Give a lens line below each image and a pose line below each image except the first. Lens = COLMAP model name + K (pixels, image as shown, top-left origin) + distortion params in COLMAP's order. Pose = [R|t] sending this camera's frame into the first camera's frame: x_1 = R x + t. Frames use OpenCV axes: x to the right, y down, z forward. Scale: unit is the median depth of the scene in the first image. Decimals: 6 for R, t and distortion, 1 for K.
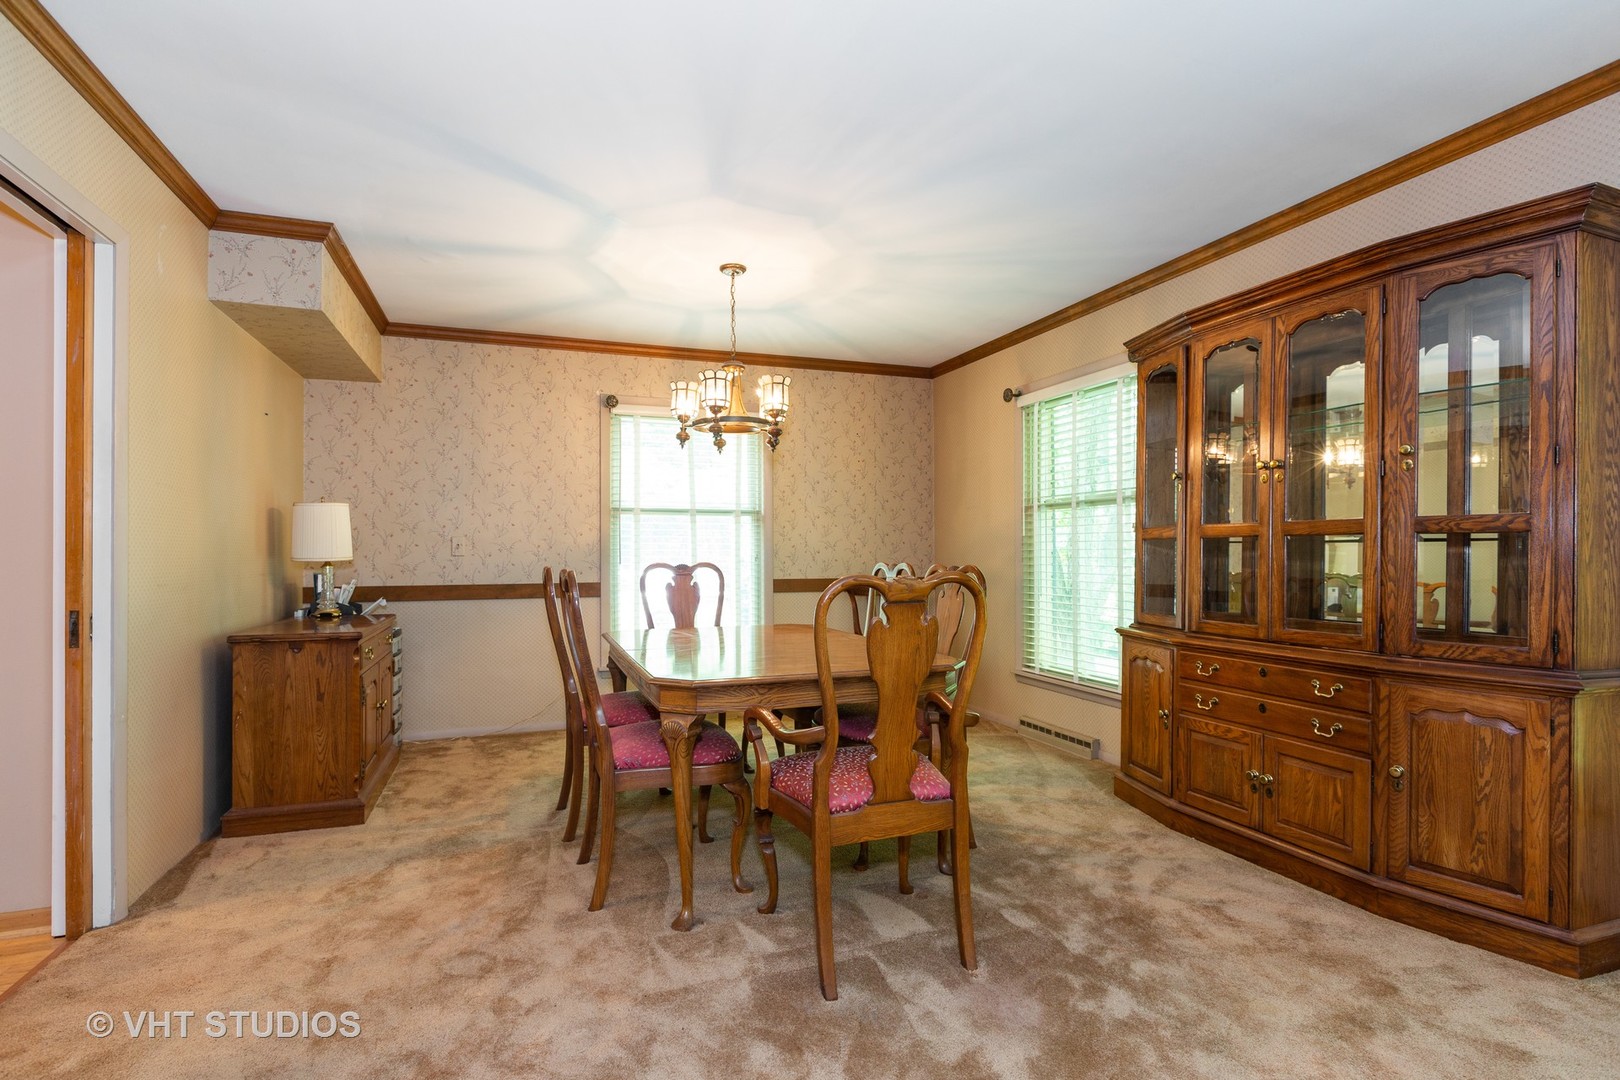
lens RADIAL K [[785.8, 0, 806.6], [0, 785.8, 550.3], [0, 0, 1]] dist [-0.000313, 0.000129]
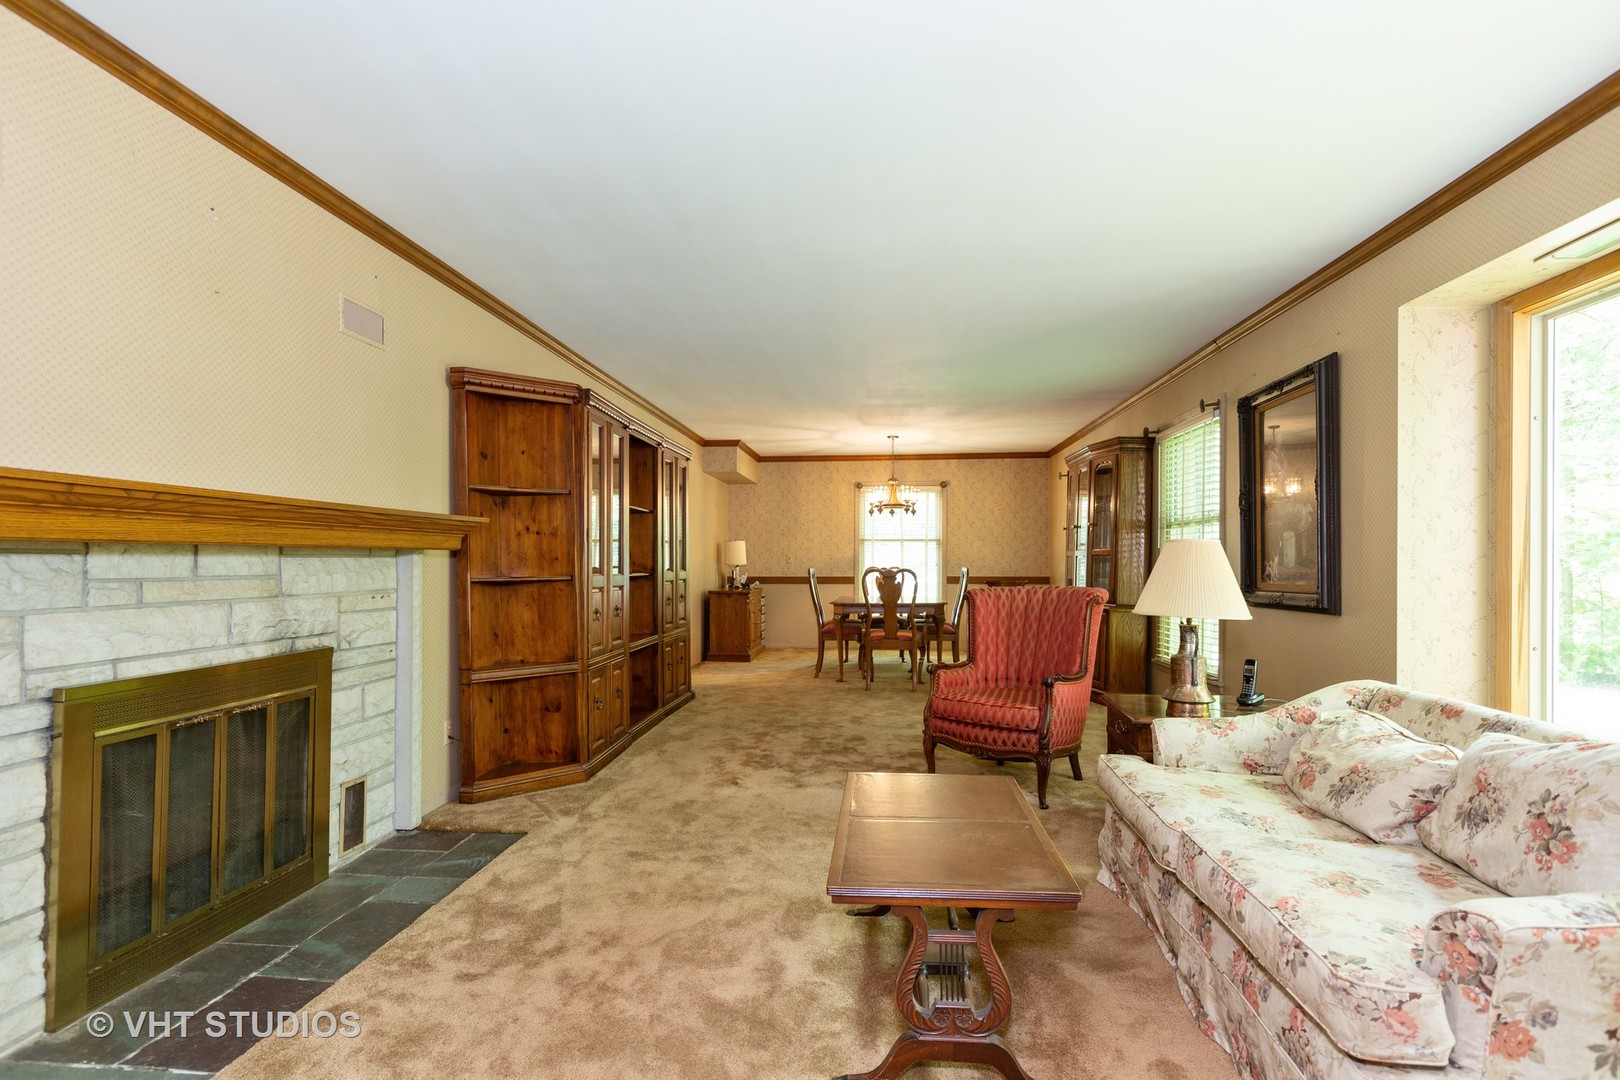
lens RADIAL K [[821.2, 0, 812.0], [0, 821.2, 542.7], [0, 0, 1]] dist [-0.000233, -0.000001]
pose [[0.902515, -0.000710, -0.430658, 0.562923], [-0.002333, 0.999976, -0.006538, -0.032378], [0.430652, 0.006905, 0.902492, -0.970400]]
